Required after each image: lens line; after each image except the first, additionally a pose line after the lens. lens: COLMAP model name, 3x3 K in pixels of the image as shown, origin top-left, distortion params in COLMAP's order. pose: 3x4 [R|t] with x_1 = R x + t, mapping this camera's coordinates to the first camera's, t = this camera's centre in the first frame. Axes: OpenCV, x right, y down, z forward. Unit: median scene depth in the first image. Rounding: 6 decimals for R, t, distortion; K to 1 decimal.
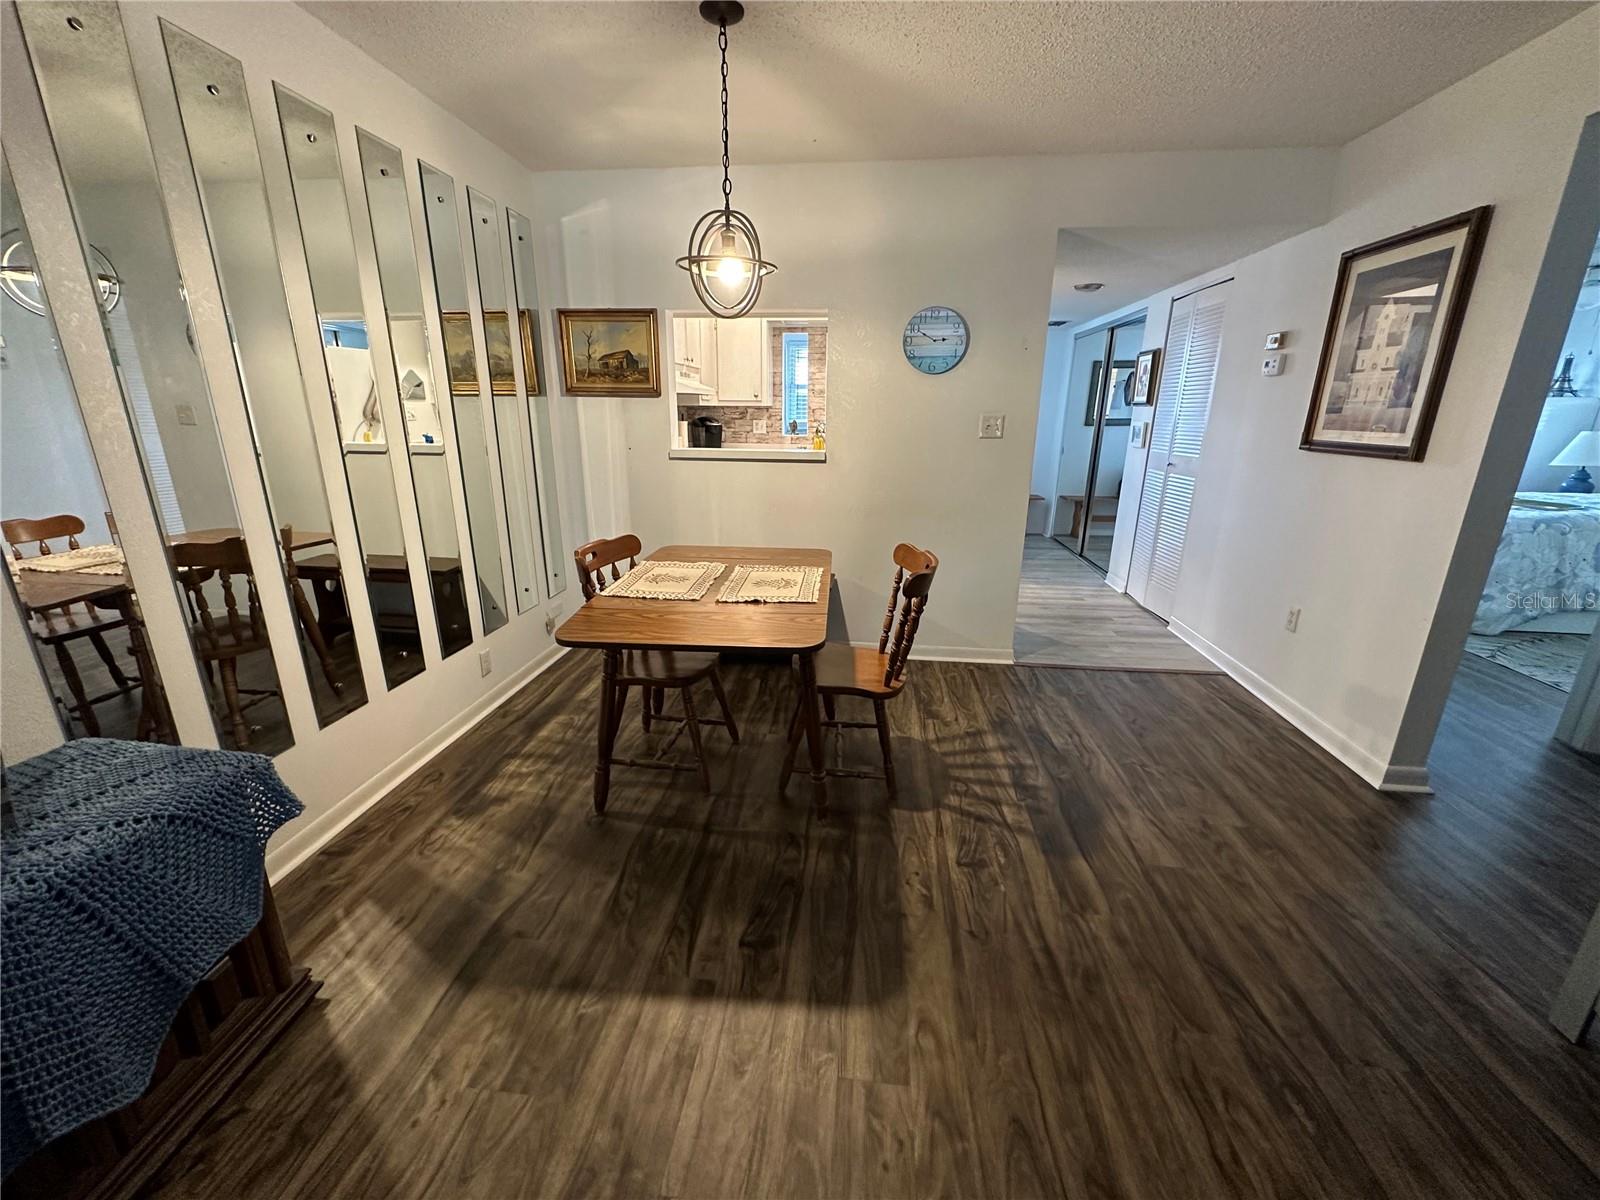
lens RADIAL K [[643.0, 0, 800.8], [0, 643.0, 600.2], [0, 0, 1]] dist [-0.002464, 0.001180]
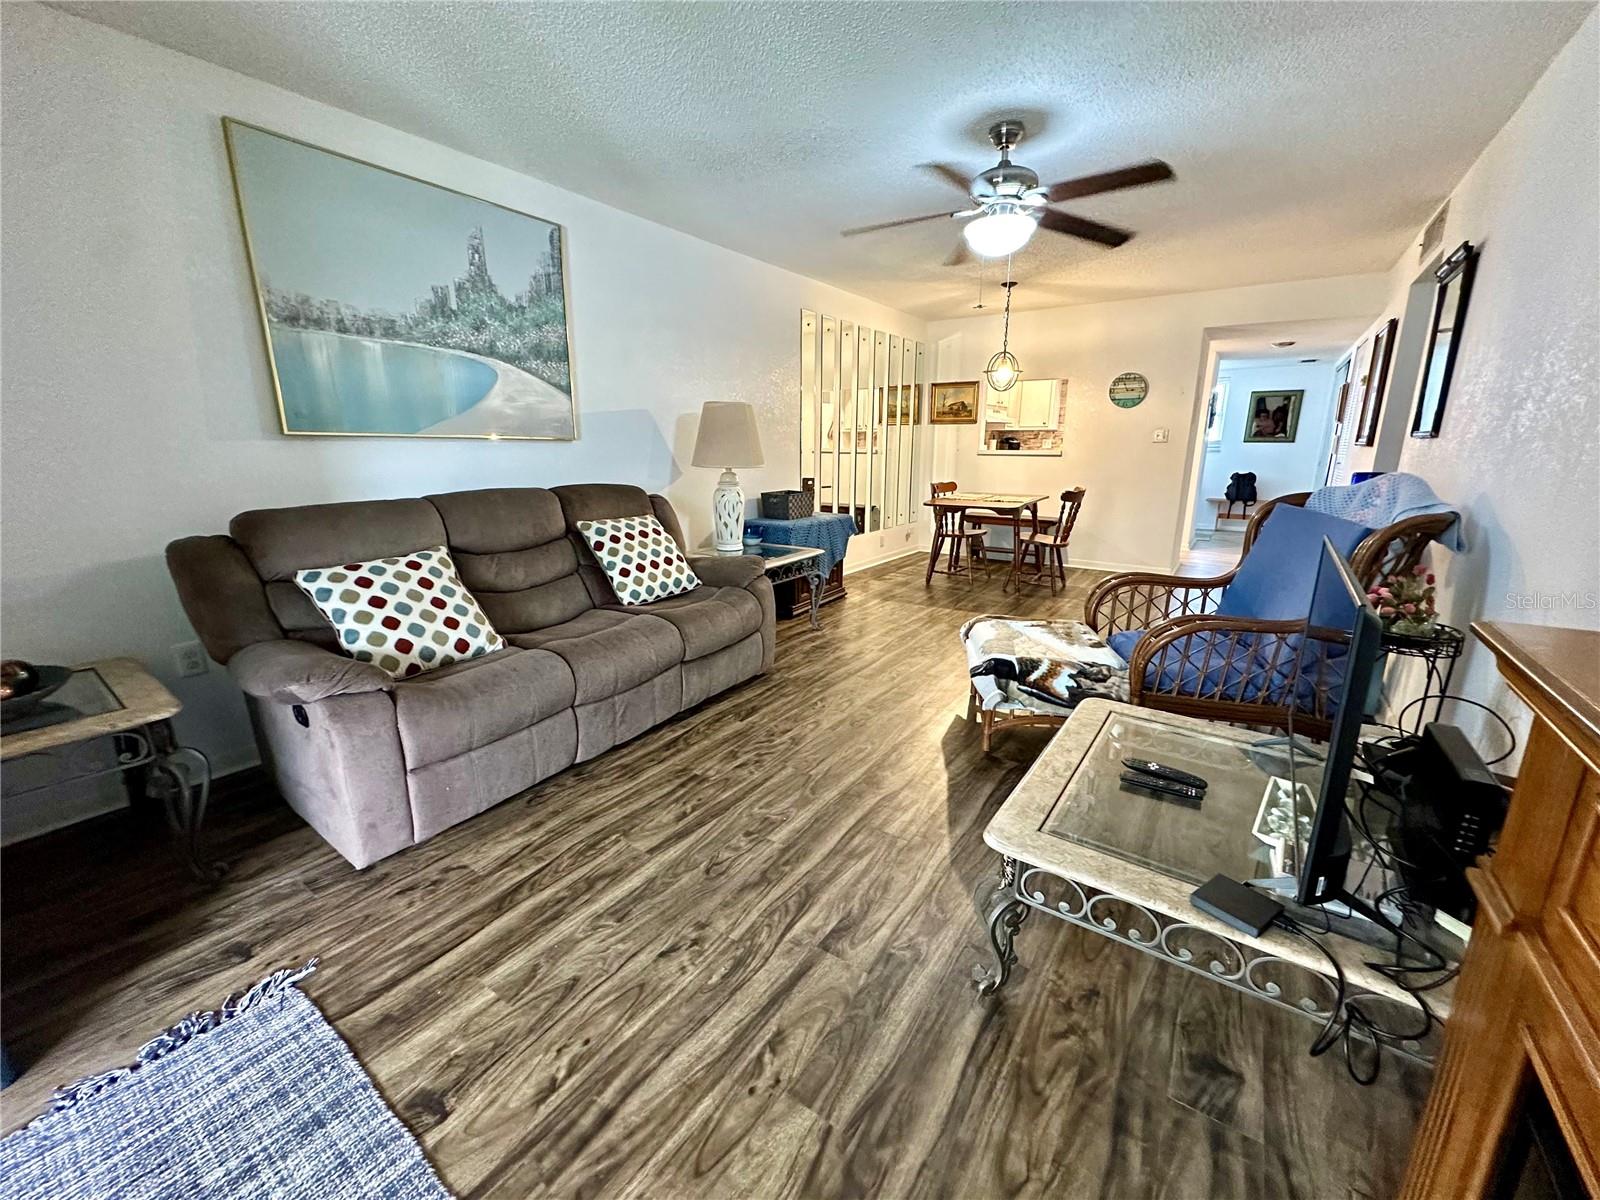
lens RADIAL K [[643.0, 0, 800.8], [0, 643.0, 600.2], [0, 0, 1]] dist [-0.002464, 0.001180]
pose [[0.880063, 0.105016, -0.463099, 0.385595], [-0.127397, 0.991702, -0.017217, 0.451037], [0.457448, 0.074150, 0.886139, -1.329117]]
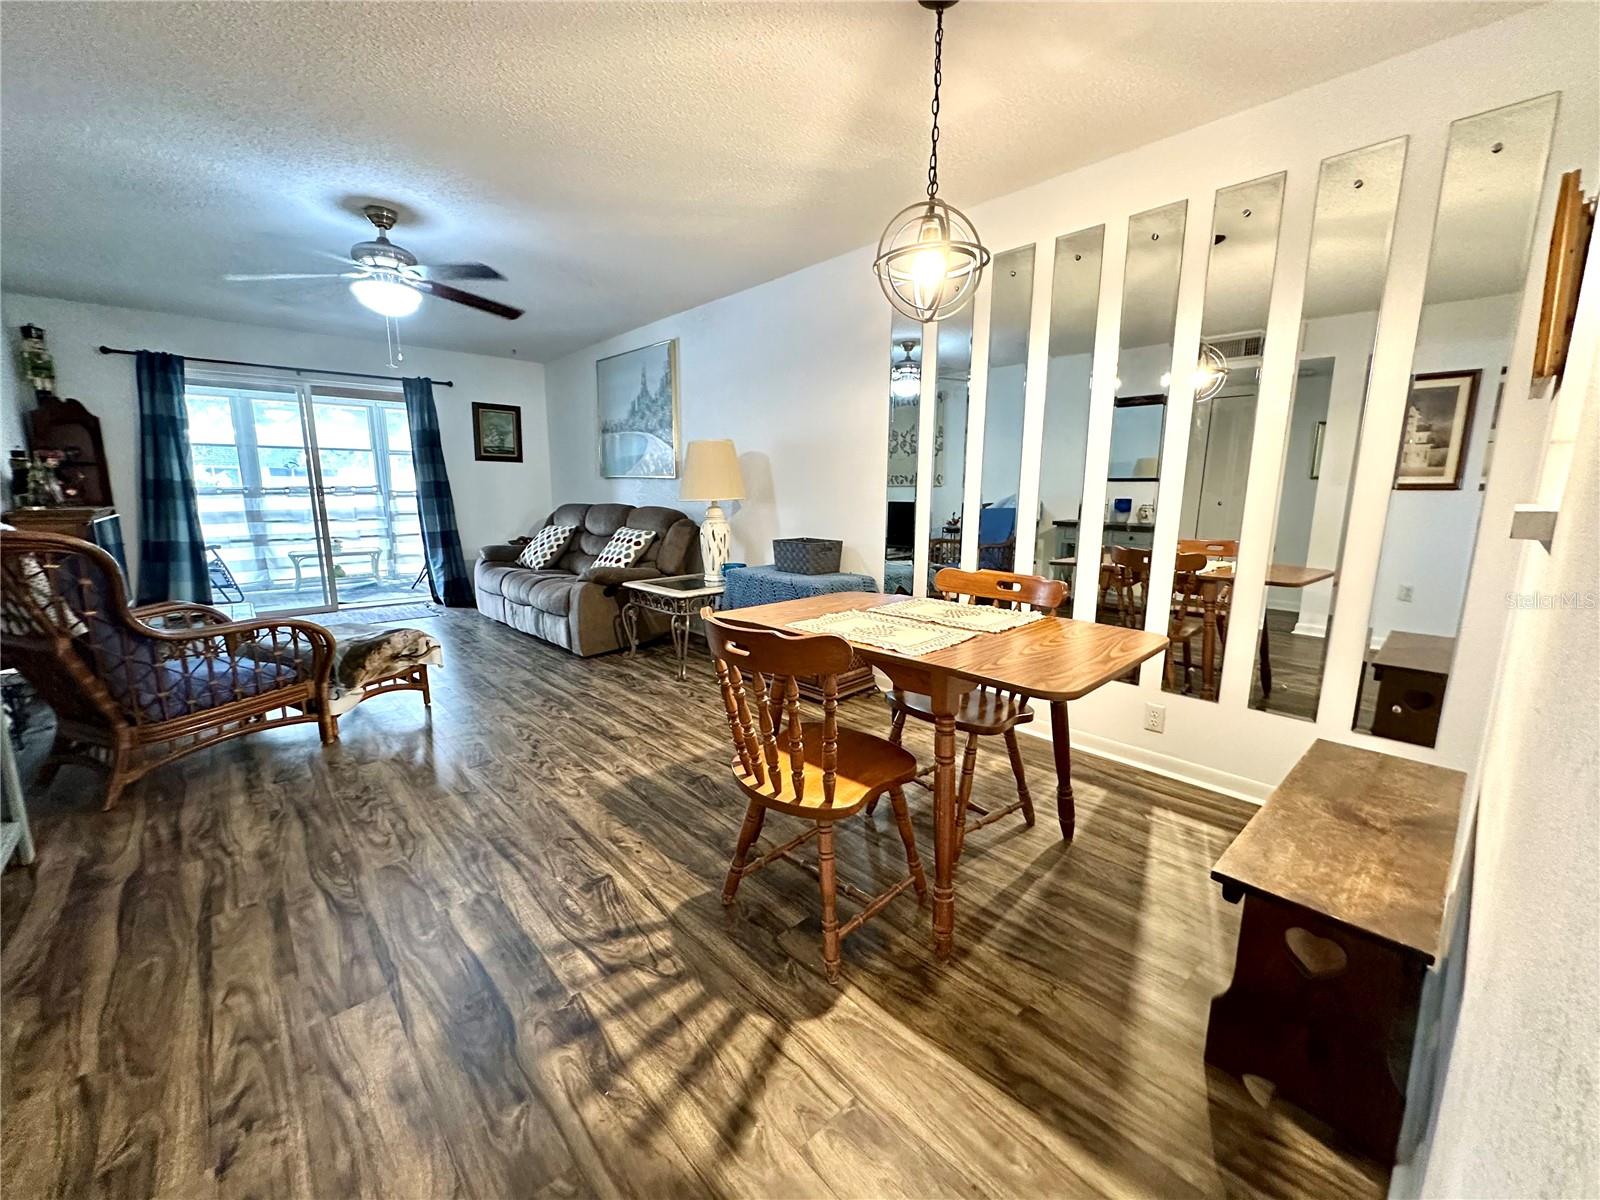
lens RADIAL K [[643.0, 0, 800.8], [0, 643.0, 600.2], [0, 0, 1]] dist [-0.002464, 0.001180]
pose [[-0.659263, 0.116507, -0.742832, 0.588740], [-0.226855, 0.911068, 0.344226, -0.301459], [0.716875, 0.395450, -0.574203, 1.295035]]
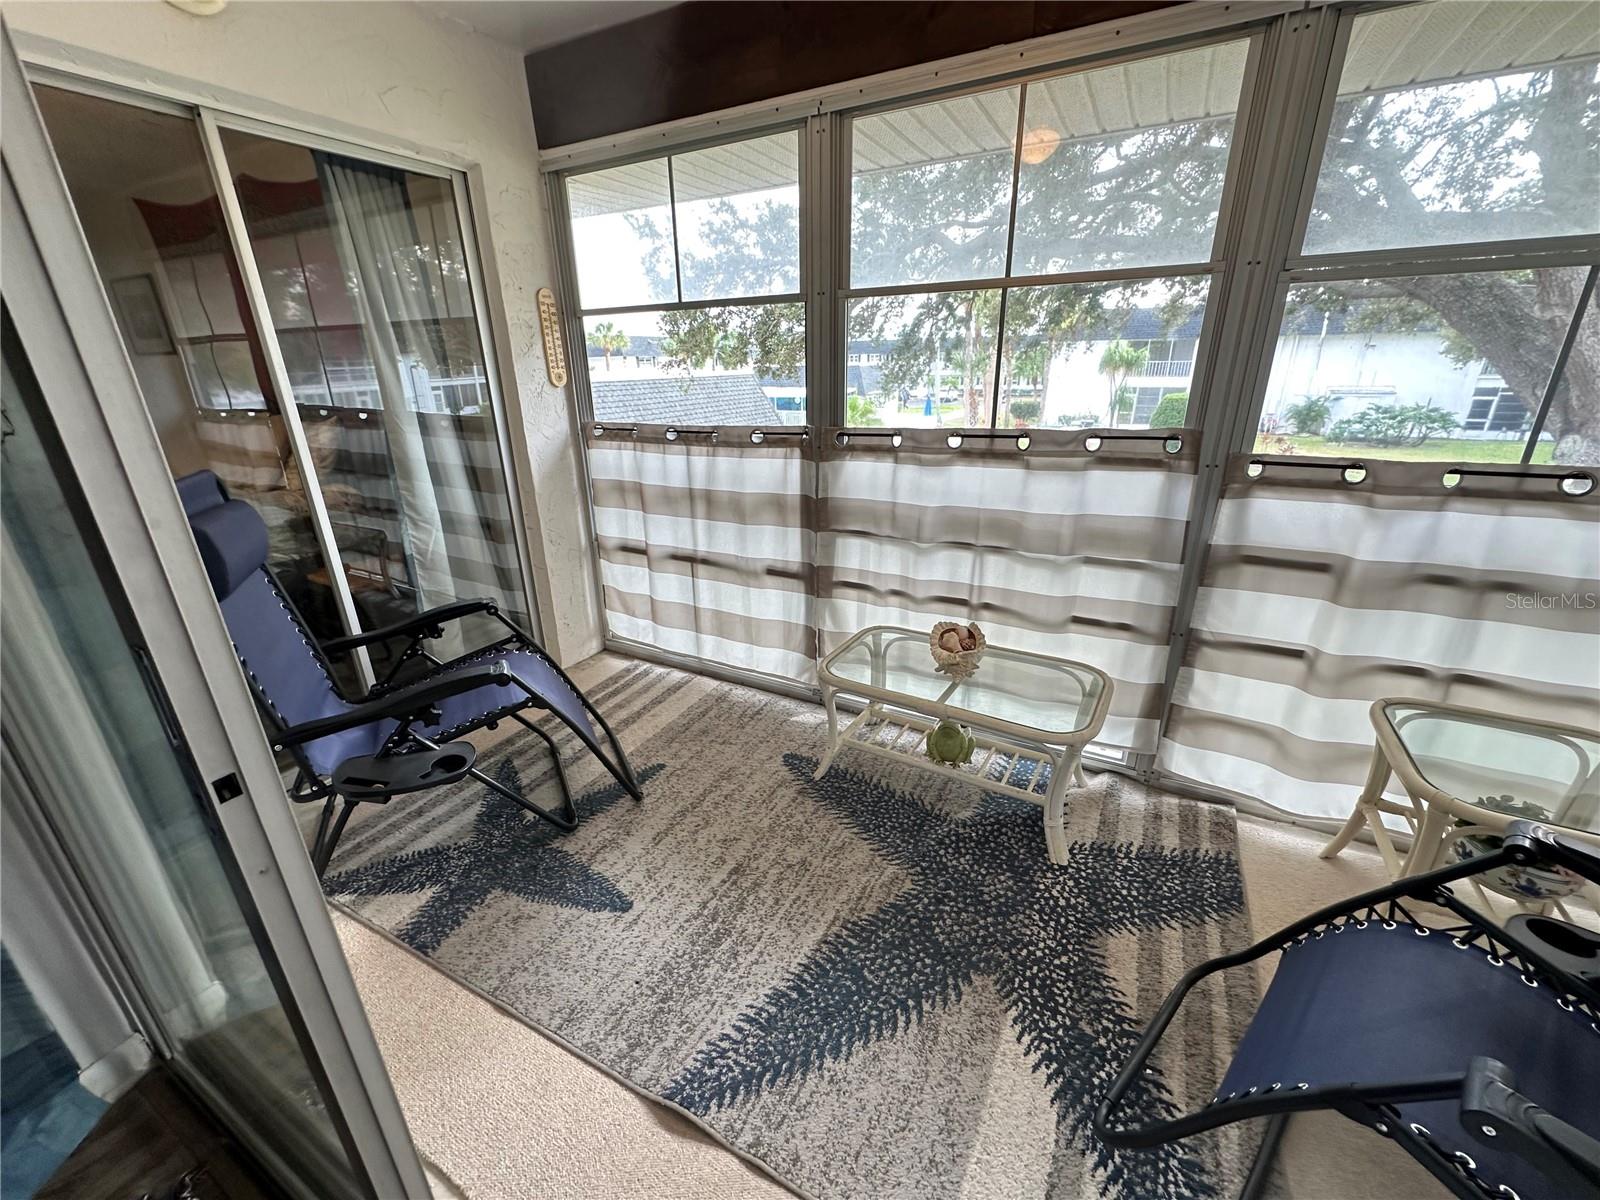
lens RADIAL K [[643.0, 0, 800.8], [0, 643.0, 600.2], [0, 0, 1]] dist [-0.002464, 0.001180]
pose [[-0.925629, -0.128338, 0.356007, -0.319298], [0.114795, 0.801191, 0.587295, 0.409370], [-0.360602, 0.584484, -0.726873, -1.405315]]
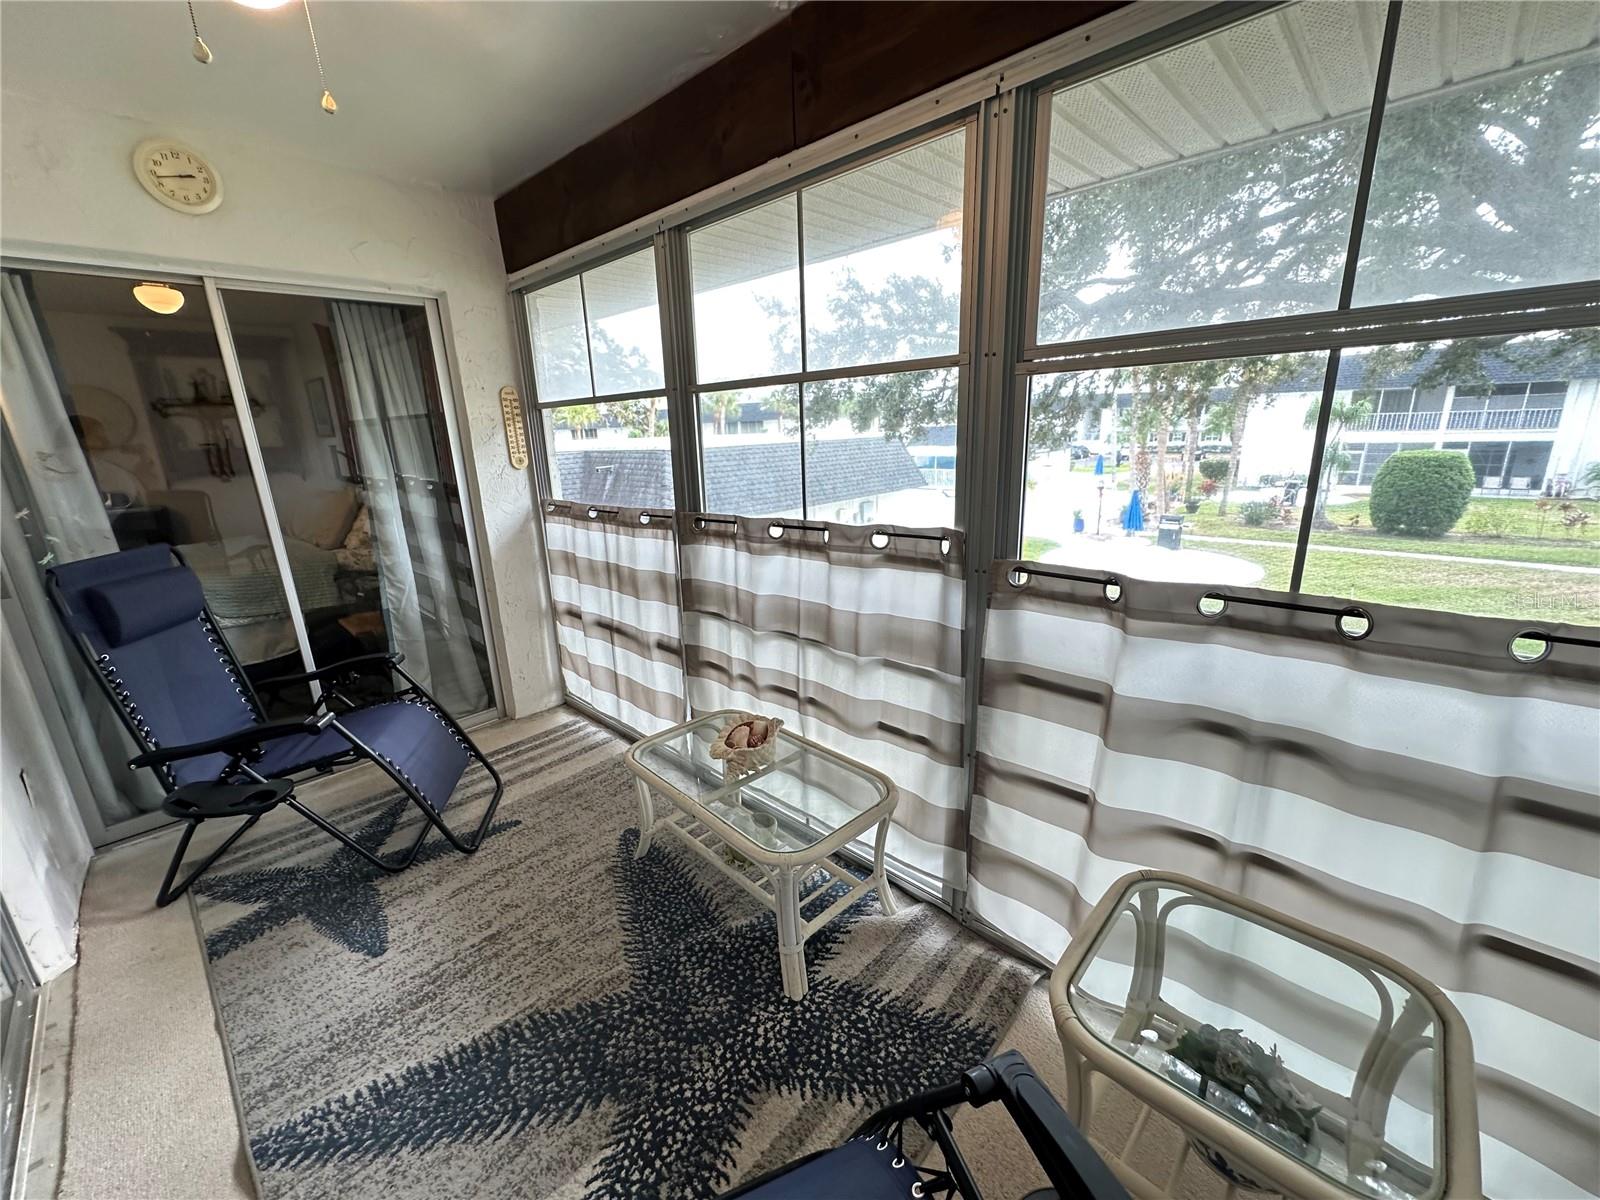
lens RADIAL K [[643.0, 0, 800.8], [0, 643.0, 600.2], [0, 0, 1]] dist [-0.002464, 0.001180]
pose [[-0.791345, -0.145085, 0.593905, -0.722311], [0.200872, 0.855800, 0.476714, 0.448050], [-0.577428, 0.496544, -0.648090, -1.653527]]
